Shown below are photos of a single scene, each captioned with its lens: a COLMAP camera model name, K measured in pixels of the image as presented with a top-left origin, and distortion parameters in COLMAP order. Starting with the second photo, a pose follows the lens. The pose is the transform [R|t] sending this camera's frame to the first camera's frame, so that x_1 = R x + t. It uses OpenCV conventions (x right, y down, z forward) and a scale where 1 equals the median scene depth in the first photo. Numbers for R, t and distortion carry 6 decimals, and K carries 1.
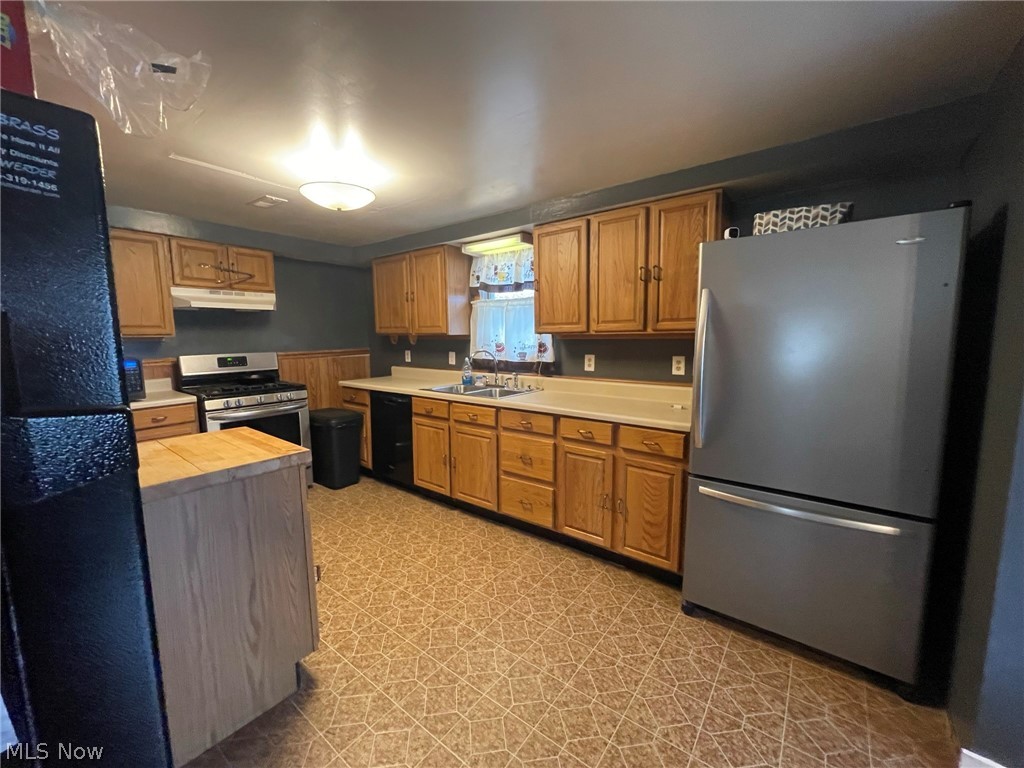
lens RADIAL K [[413.4, 0, 505.5], [0, 413.4, 385.2], [0, 0, 1]] dist [-0.005708, 0.001248]
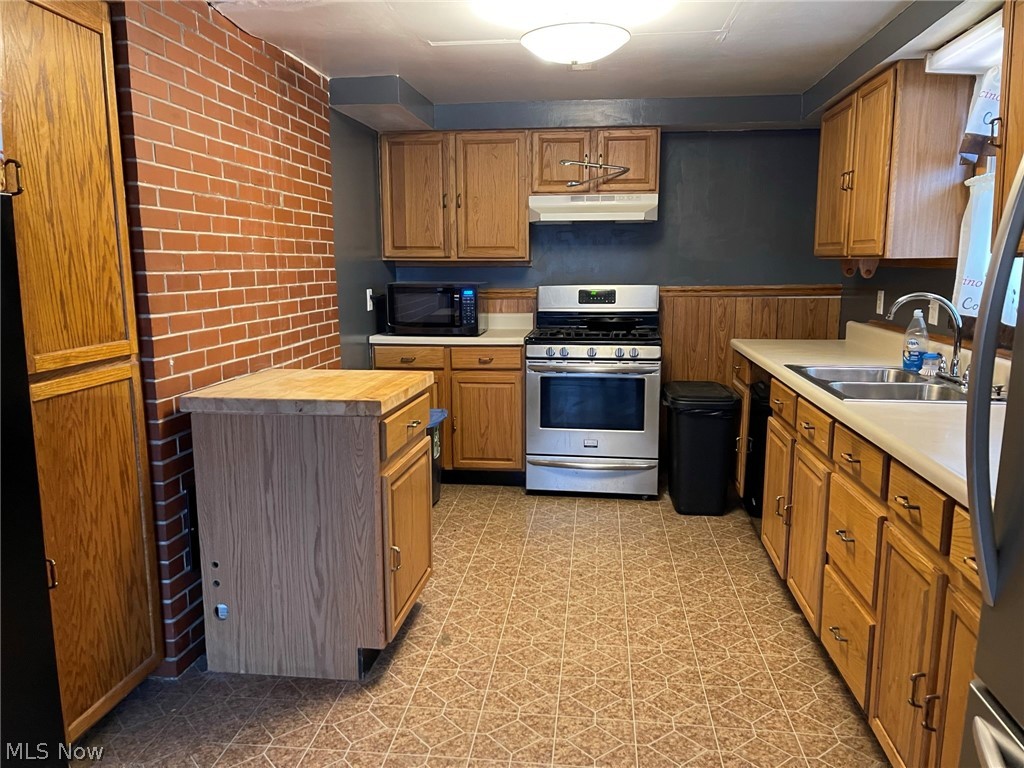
lens RADIAL K [[777.9, 0, 509.3], [0, 777.9, 391.5], [0, 0, 1]] dist [0.039826, -0.026846]
pose [[0.520223, 0.146614, -0.841351, 0.428683], [-0.106634, 0.988596, 0.106339, -0.023019], [0.847347, 0.034397, 0.529924, 0.182627]]
